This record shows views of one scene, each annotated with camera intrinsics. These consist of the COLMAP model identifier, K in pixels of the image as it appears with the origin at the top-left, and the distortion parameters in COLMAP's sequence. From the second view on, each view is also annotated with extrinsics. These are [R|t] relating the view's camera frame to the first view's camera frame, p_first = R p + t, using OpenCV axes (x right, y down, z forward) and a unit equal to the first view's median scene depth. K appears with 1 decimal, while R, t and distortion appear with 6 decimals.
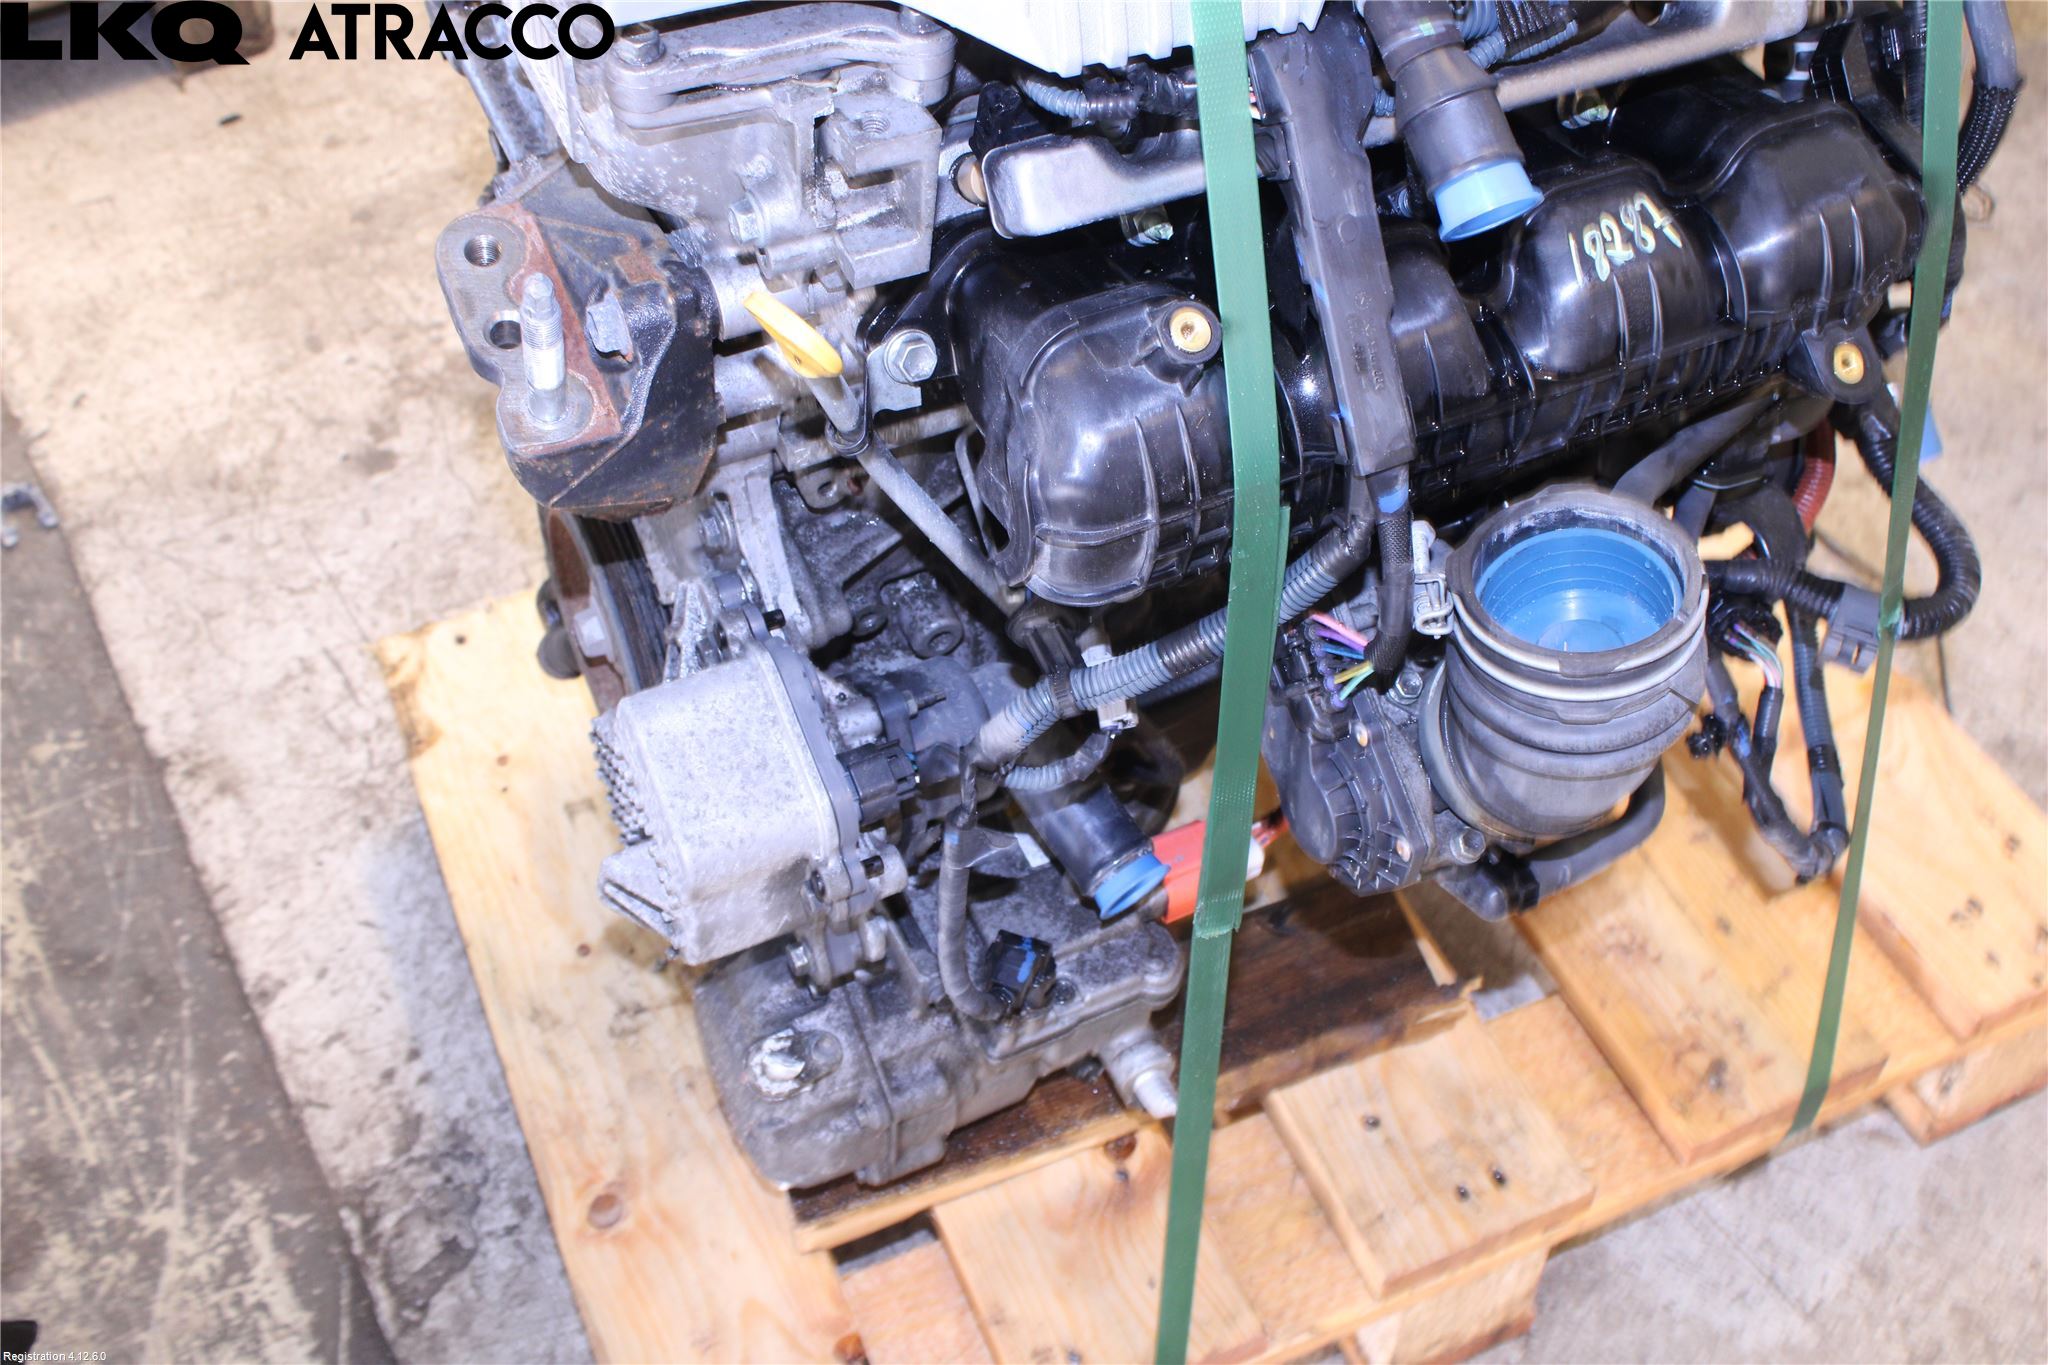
lens RADIAL K [[2101.9, 0, 1021.8], [0, 2101.9, 673.2], [0, 0, 1]] dist [-0.058419, 0.000000]
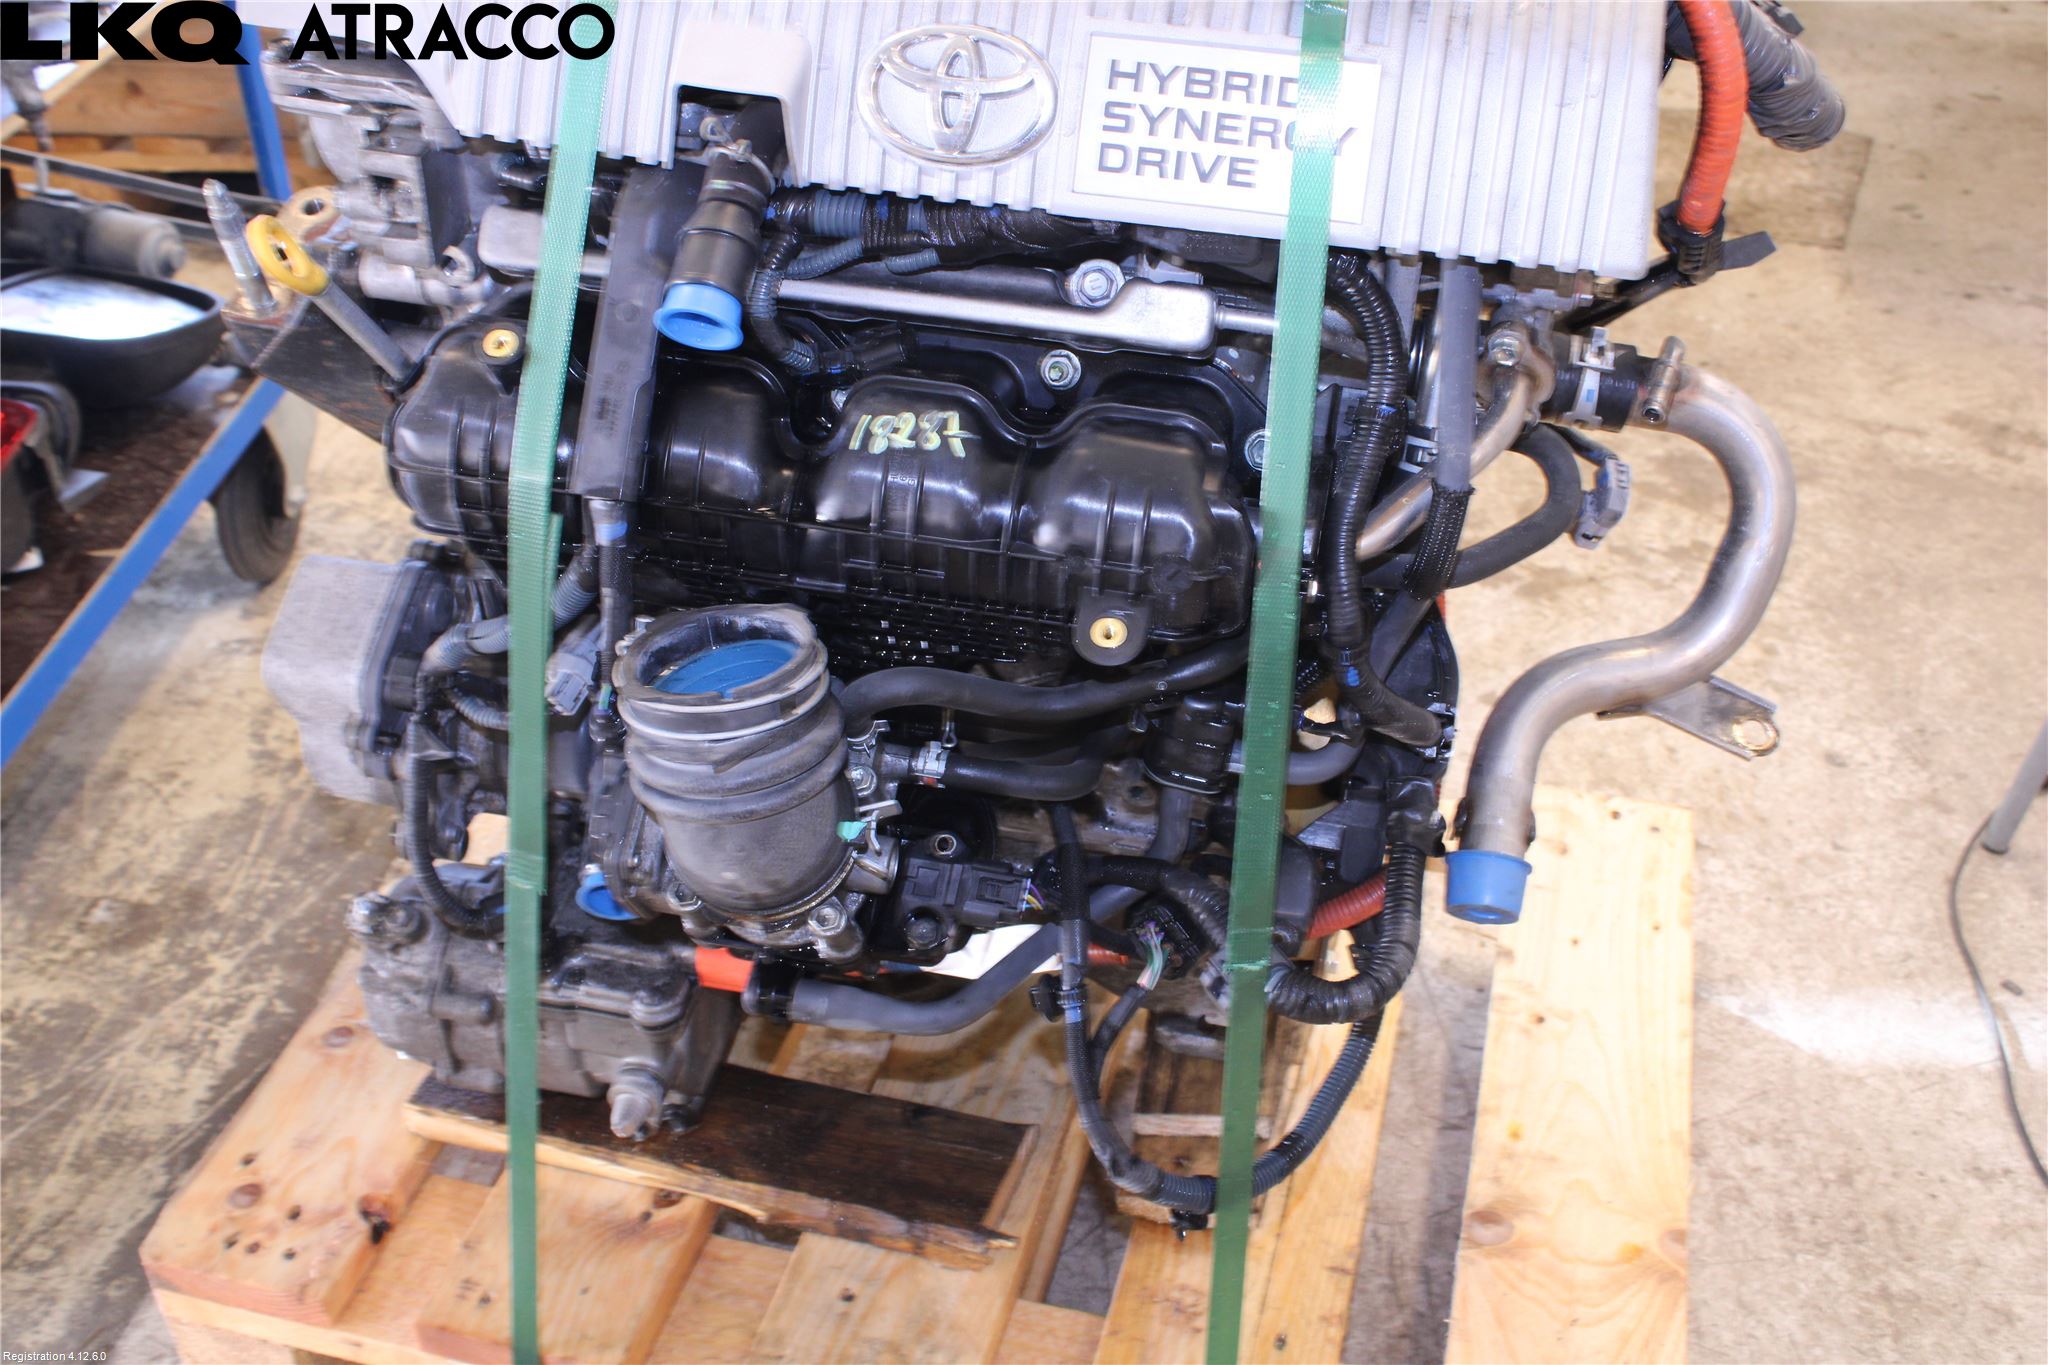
lens RADIAL K [[2101.9, 0, 1022.1], [0, 2101.9, 685.7], [0, 0, 1]] dist [-0.058419, 0.000000]
pose [[0.790832, 0.367596, -0.489344, 0.653292], [-0.470153, 0.876765, -0.101191, 0.008028], [0.391842, 0.310092, 0.866200, 0.016049]]
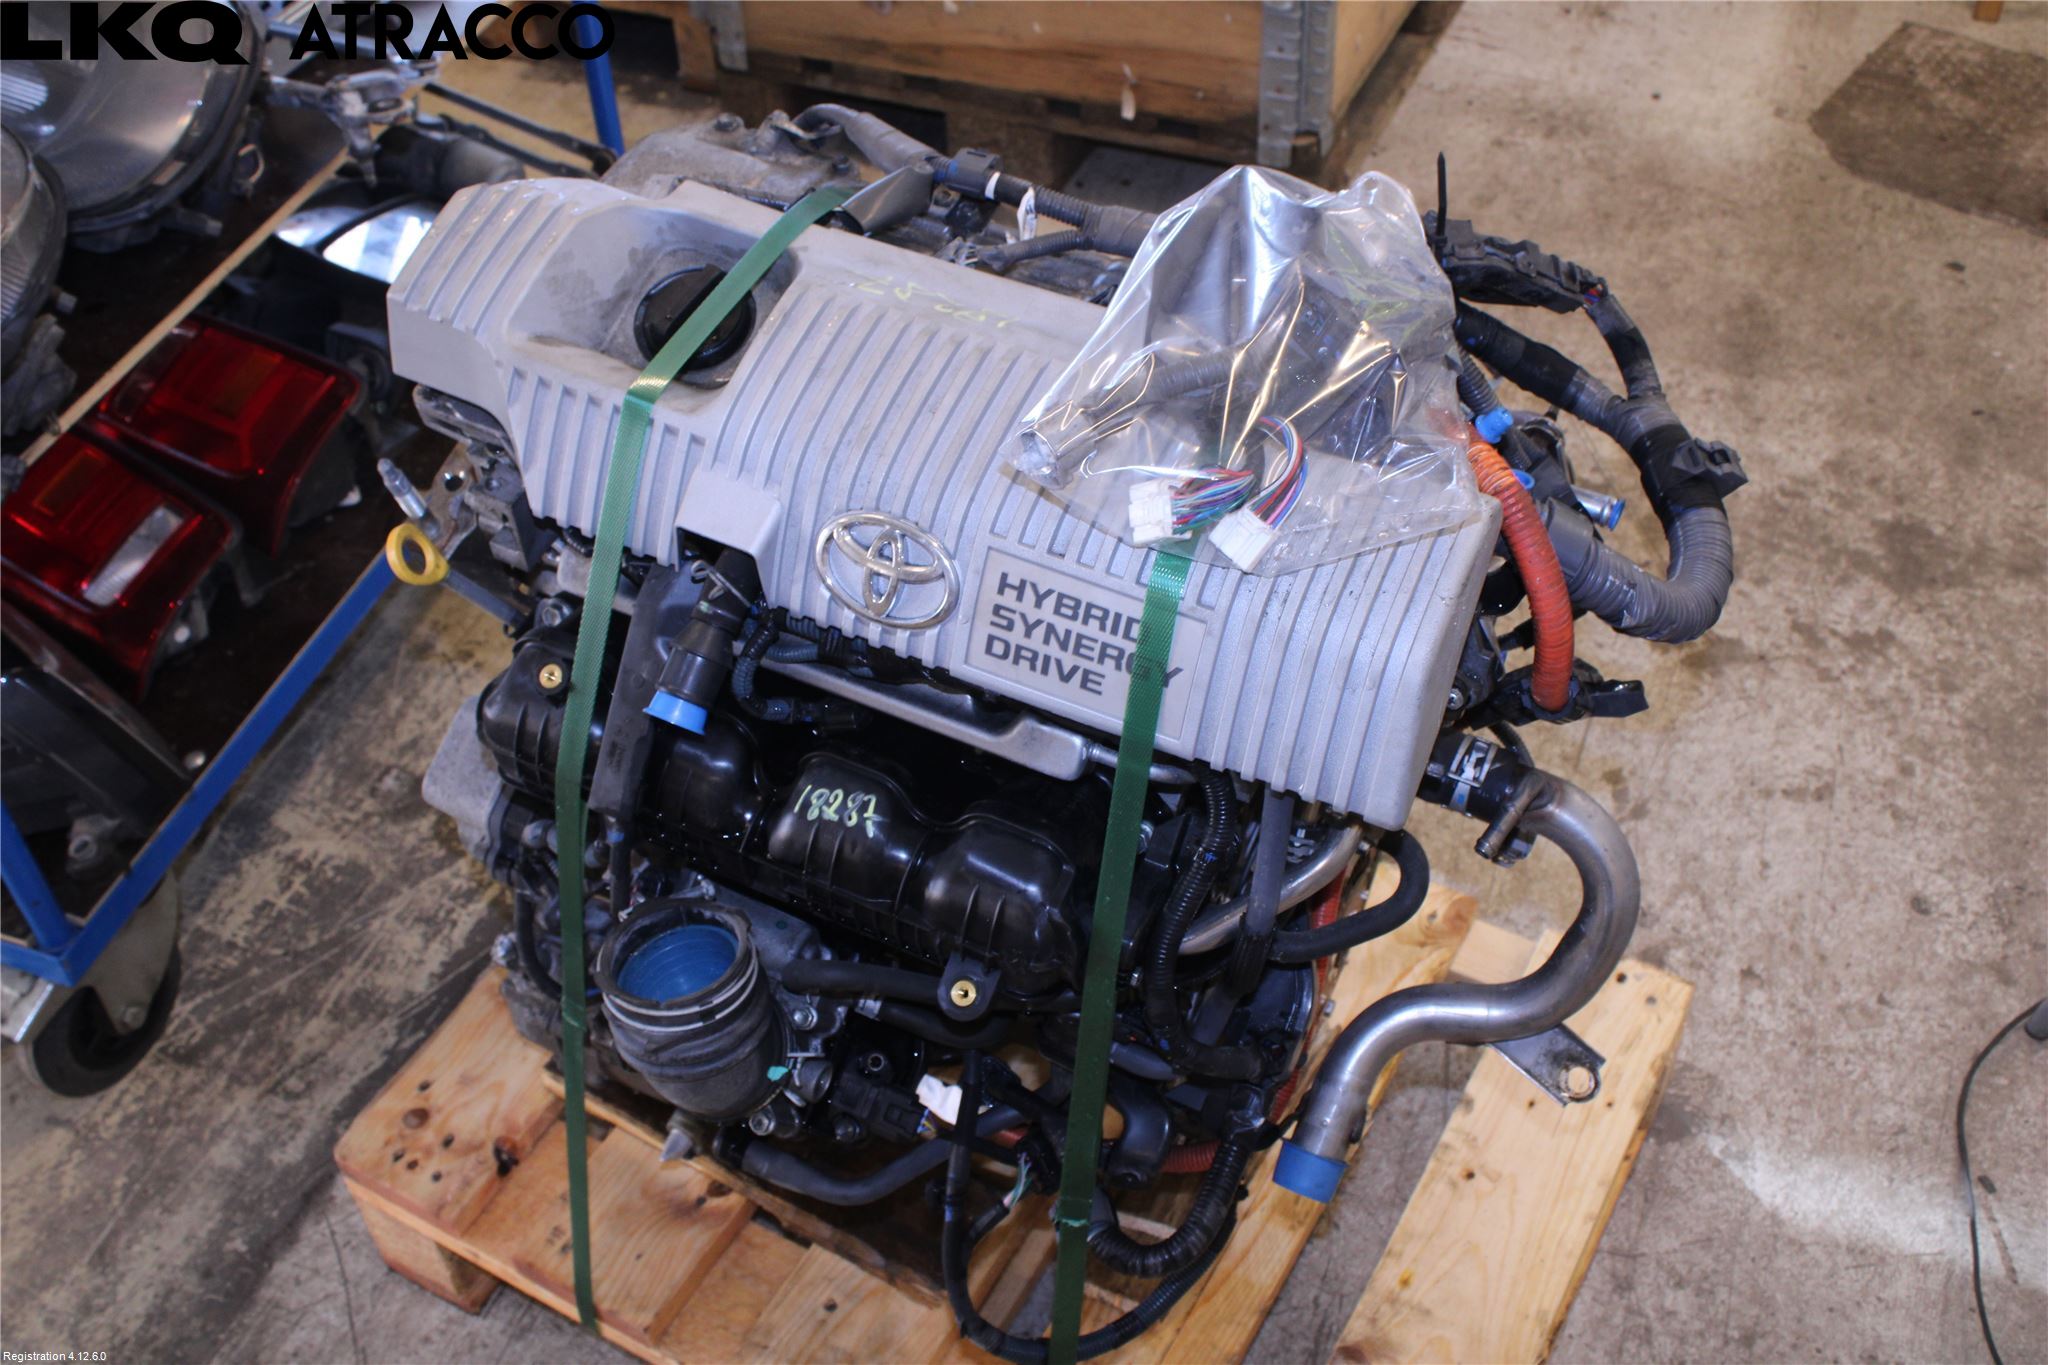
lens RADIAL K [[2101.9, 0, 1023.4], [0, 2101.9, 696.4], [0, 0, 1]] dist [-0.058419, 0.000000]
pose [[0.610106, 0.568918, -0.551455, 0.777606], [-0.588024, 0.791604, 0.166108, -0.403049], [0.531036, 0.222925, 0.817499, -0.132865]]
